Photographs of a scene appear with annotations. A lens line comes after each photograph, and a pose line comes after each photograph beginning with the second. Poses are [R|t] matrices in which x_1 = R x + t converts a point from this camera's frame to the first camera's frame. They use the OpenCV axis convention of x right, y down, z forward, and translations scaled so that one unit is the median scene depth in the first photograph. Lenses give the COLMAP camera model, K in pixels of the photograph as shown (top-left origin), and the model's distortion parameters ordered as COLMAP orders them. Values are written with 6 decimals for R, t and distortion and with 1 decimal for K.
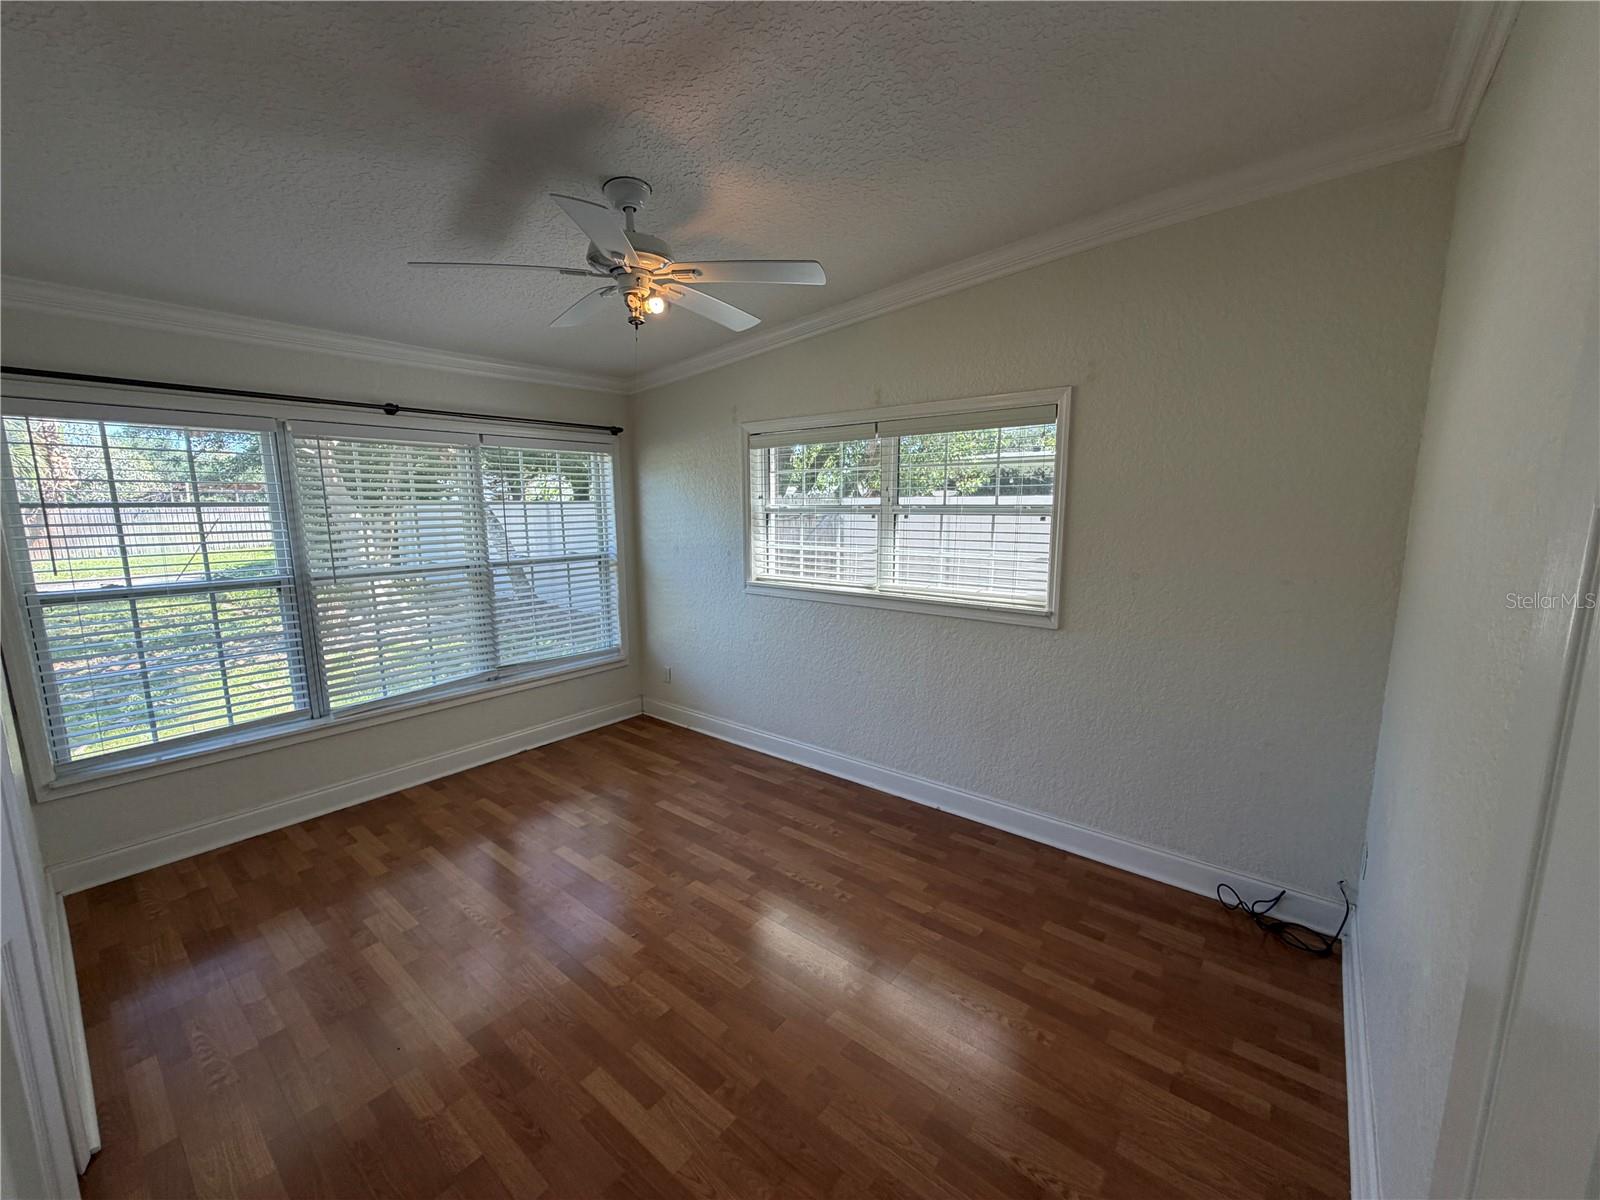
lens RADIAL K [[635.1, 0, 800.0], [0, 635.1, 600.0], [0, 0, 1]] dist [0.003619, 0.000095]
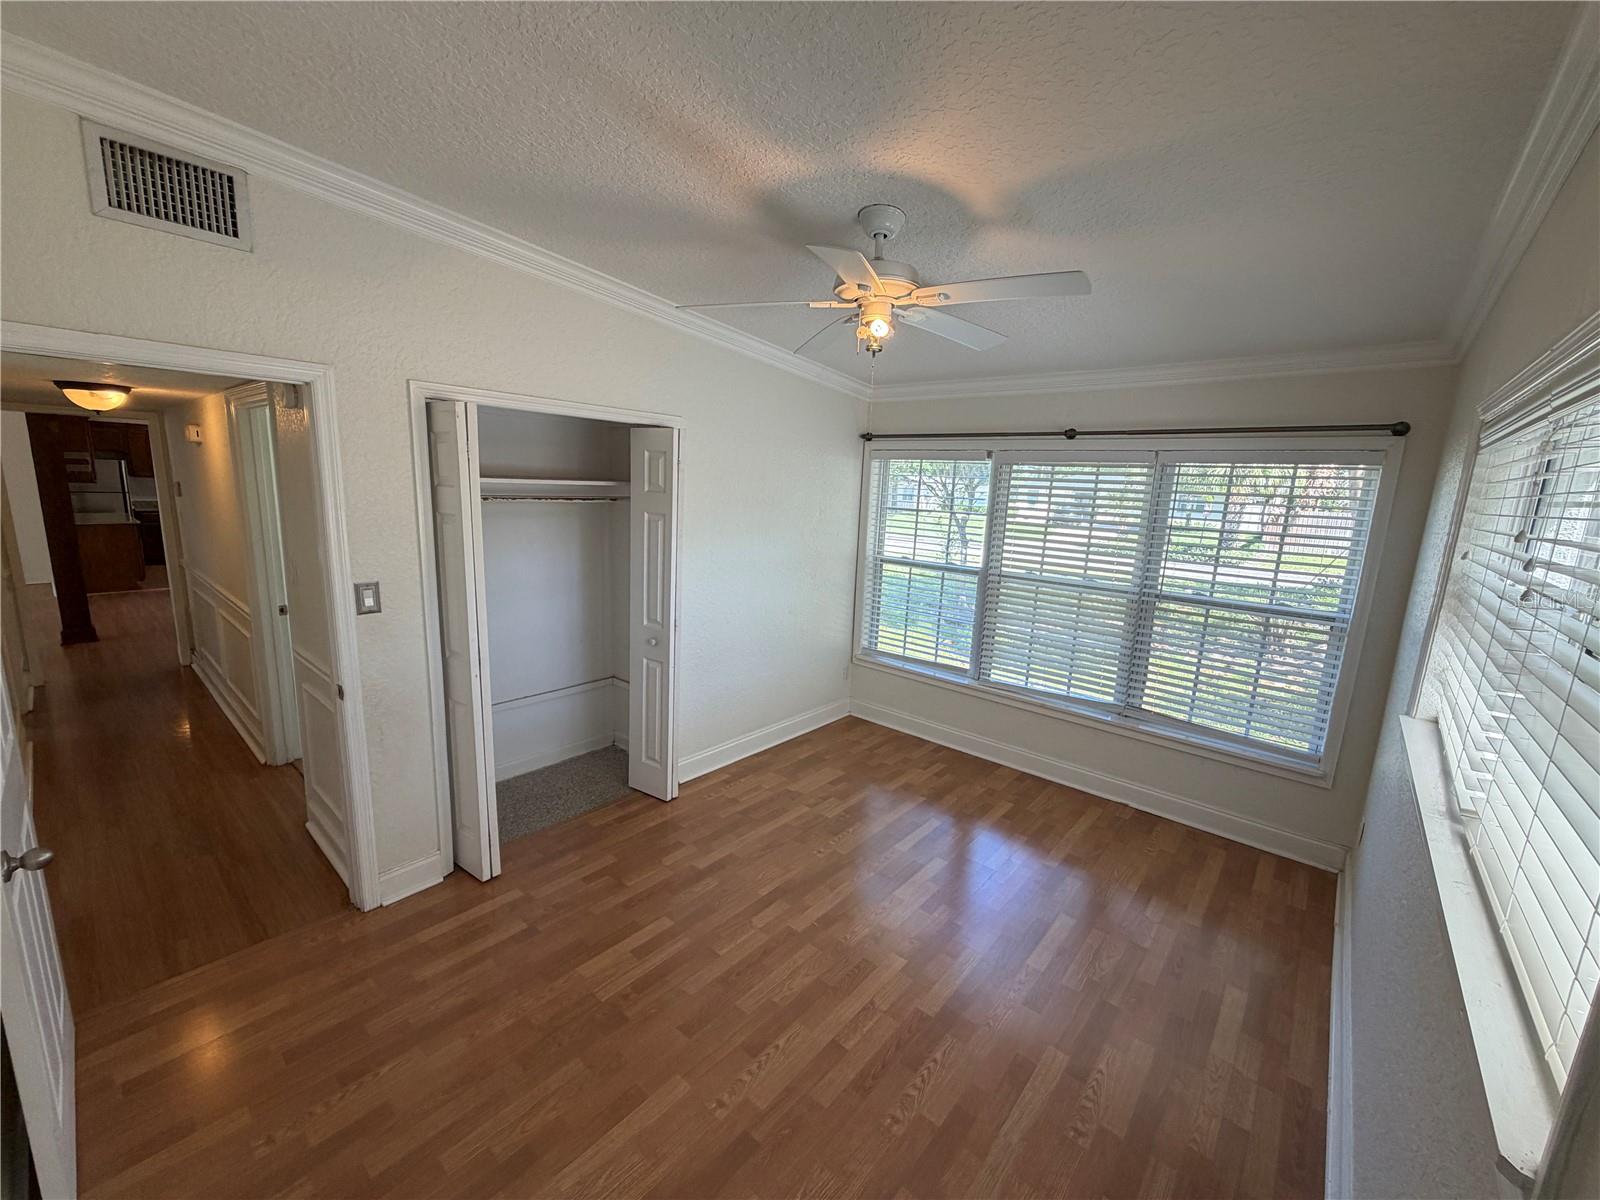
lens RADIAL K [[635.1, 0, 800.0], [0, 635.1, 600.0], [0, 0, 1]] dist [0.003619, 0.000095]
pose [[-0.020707, 0.184626, -0.982591, 0.488105], [-0.196201, 0.962941, 0.185069, -0.139040], [0.980345, 0.196617, 0.016284, 0.589829]]
